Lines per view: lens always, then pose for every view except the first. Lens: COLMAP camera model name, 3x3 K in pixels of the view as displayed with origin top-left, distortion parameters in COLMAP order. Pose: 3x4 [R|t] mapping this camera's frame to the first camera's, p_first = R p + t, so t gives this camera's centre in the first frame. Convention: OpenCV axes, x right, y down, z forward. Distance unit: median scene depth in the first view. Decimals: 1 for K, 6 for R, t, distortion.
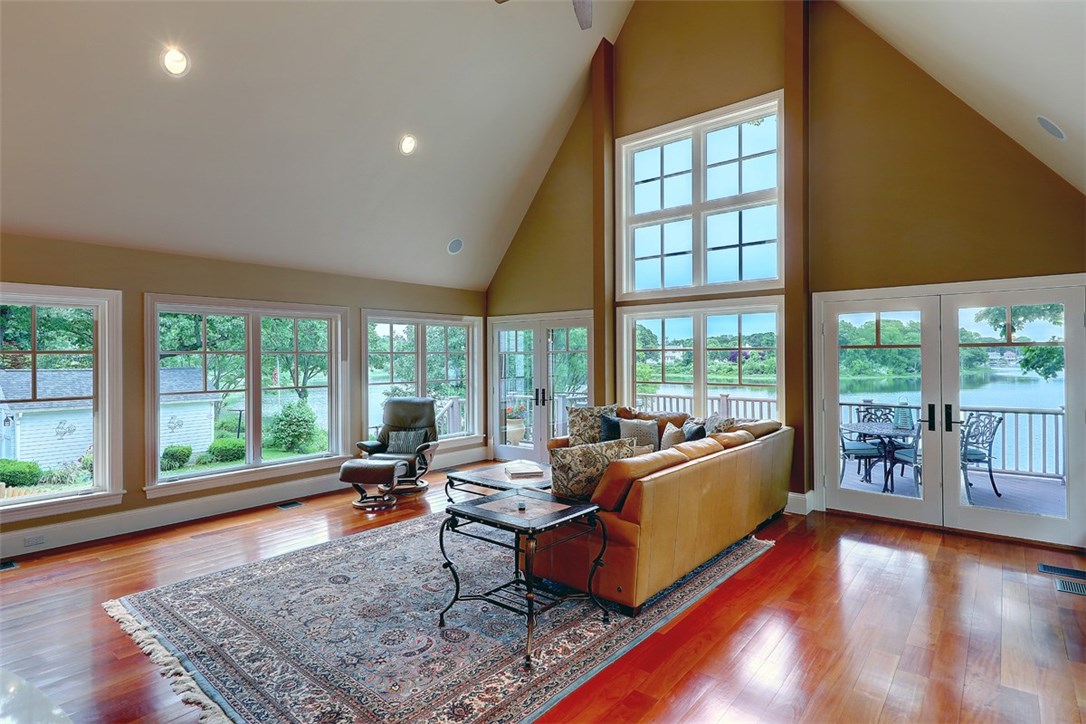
lens RADIAL K [[560.8, 0, 541.9], [0, 560.8, 357.3], [0, 0, 1]] dist [-0.000115, -0.000330]
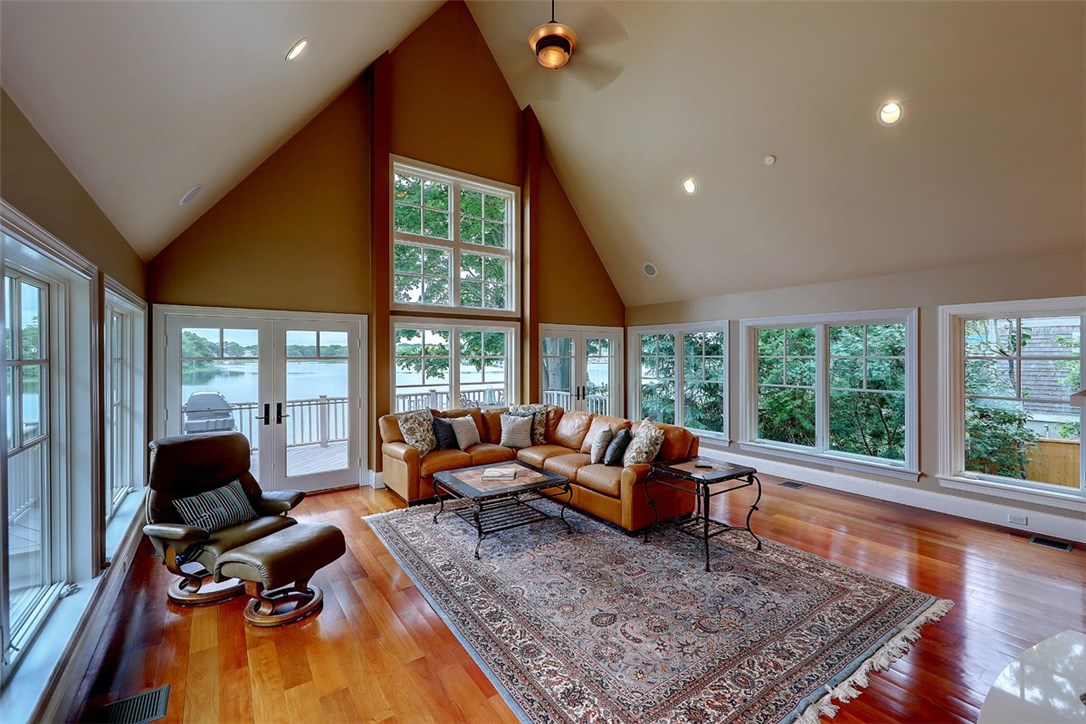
lens RADIAL K [[451.5, 0, 544.6], [0, 451.5, 357.8], [0, 0, 1]] dist [0.000541, 0.000077]
pose [[0.257751, 0.000148, 0.966211, -0.731153], [-0.001038, 0.999999, 0.000124, -0.014135], [-0.966211, -0.001035, 0.257751, 0.612589]]
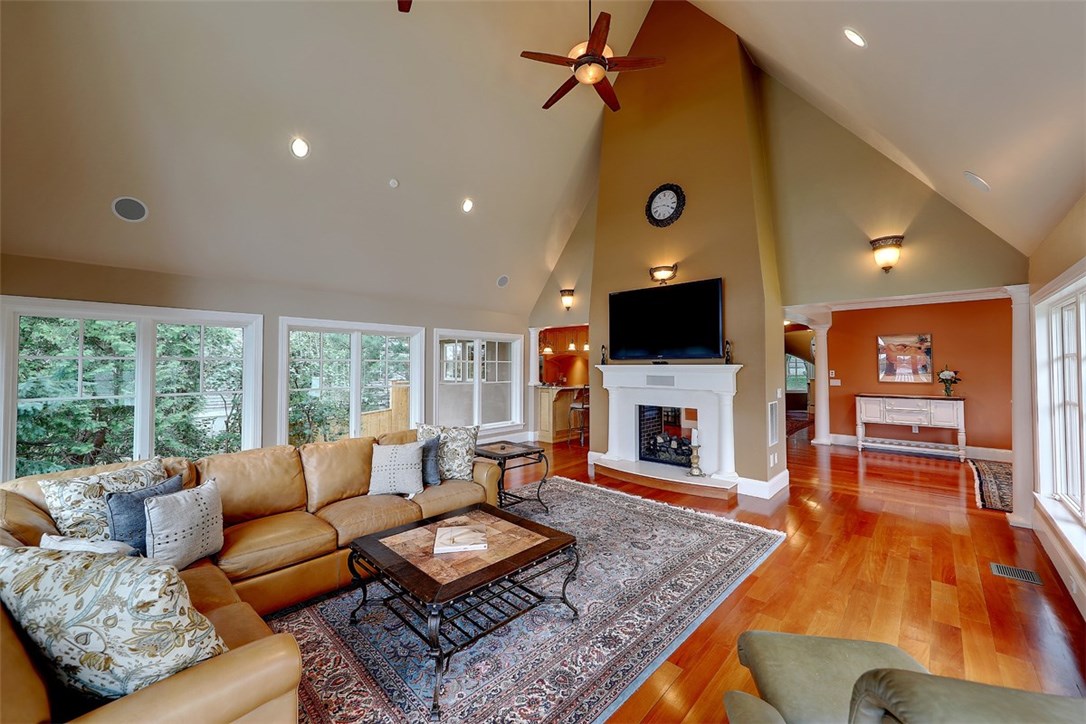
lens RADIAL K [[415.8, 0, 545.3], [0, 415.8, 355.3], [0, 0, 1]] dist [0.000894, 0.000045]
pose [[-0.997973, 0.009442, 0.062938, -0.144670], [0.007896, 0.999662, -0.024770, 0.000897], [-0.063151, -0.024223, -0.997710, 1.305275]]
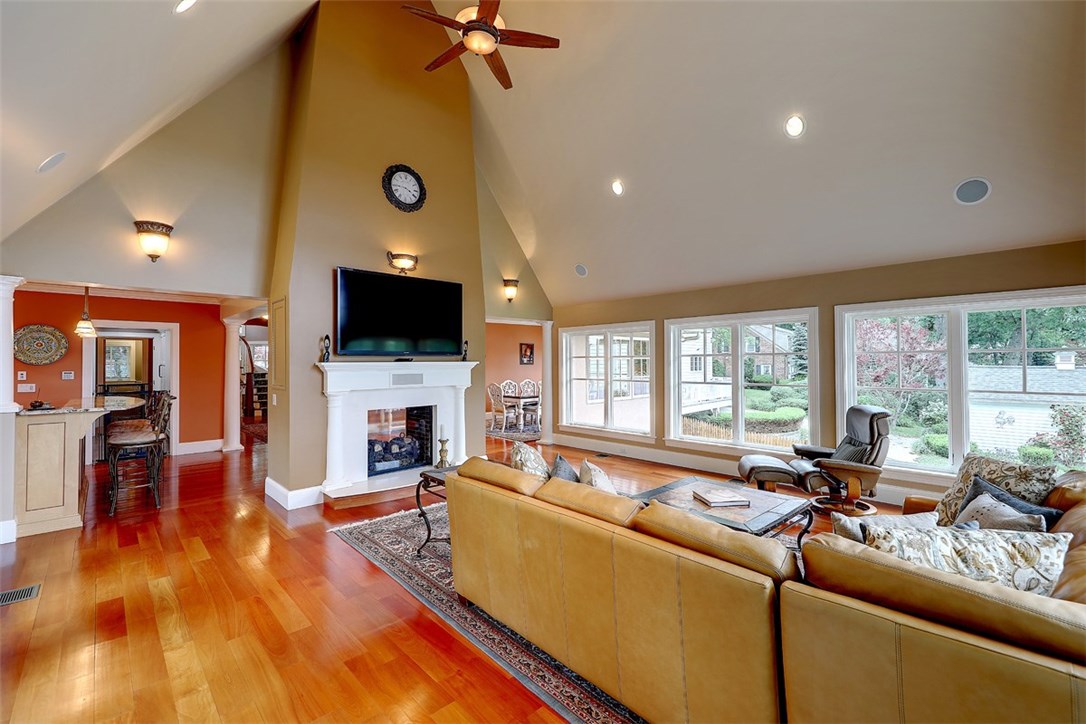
lens RADIAL K [[451.5, 0, 544.6], [0, 451.5, 357.8], [0, 0, 1]] dist [0.000541, 0.000077]
pose [[-0.113221, -0.000365, -0.993570, 0.576144], [0.008065, 0.999967, -0.001286, -0.004163], [0.993537, -0.008159, -0.113214, 0.719878]]
